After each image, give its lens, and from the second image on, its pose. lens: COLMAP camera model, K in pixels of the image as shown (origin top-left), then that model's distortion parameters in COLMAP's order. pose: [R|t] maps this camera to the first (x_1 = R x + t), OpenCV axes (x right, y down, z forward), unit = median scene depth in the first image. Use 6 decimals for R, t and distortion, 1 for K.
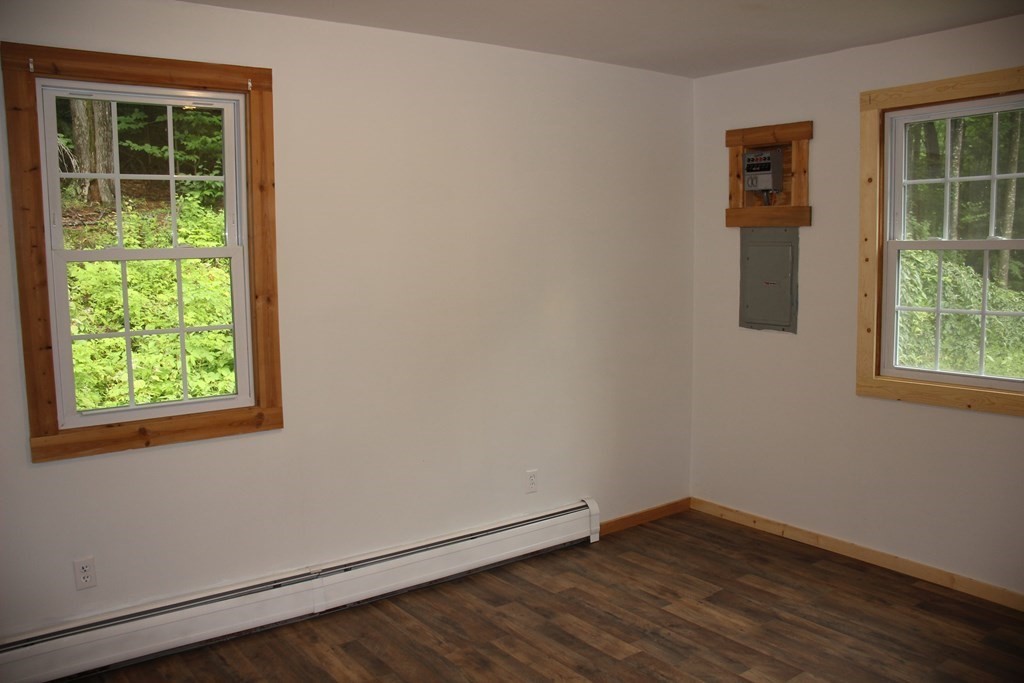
lens RADIAL K [[865.6, 0, 511.7], [0, 865.6, 339.3], [0, 0, 1]] dist [-0.087982, 0.017701]
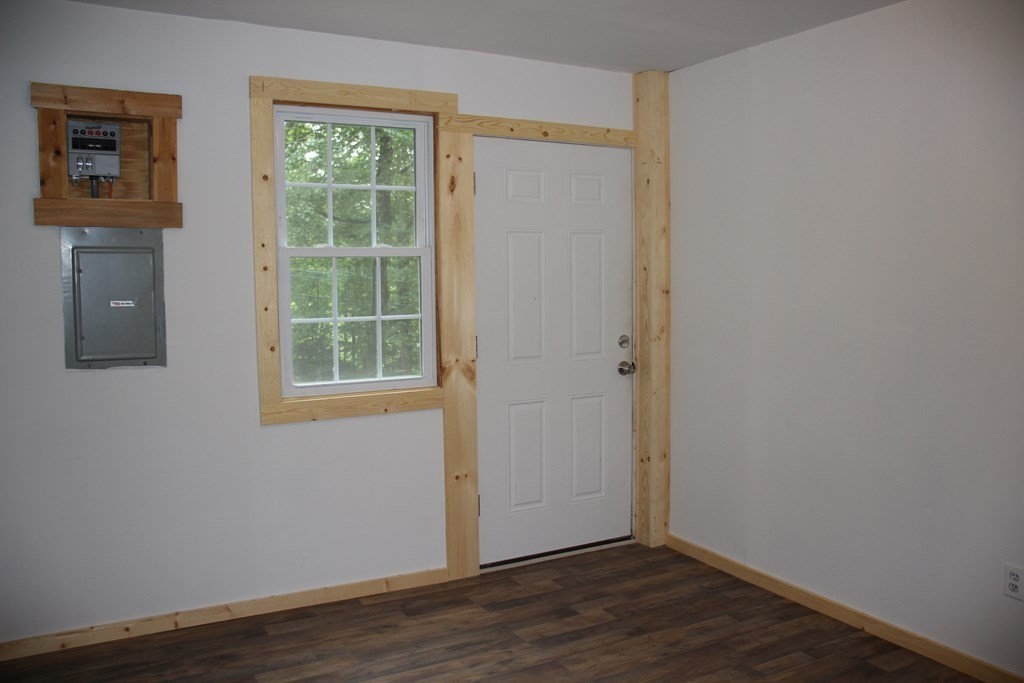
lens RADIAL K [[865.6, 0, 511.5], [0, 865.6, 341.7], [0, 0, 1]] dist [-0.087982, 0.017701]
pose [[0.120924, -0.070276, 0.990171, -0.412265], [0.108328, 0.992468, 0.057209, -0.040631], [-0.986733, 0.100345, 0.127626, 0.619301]]
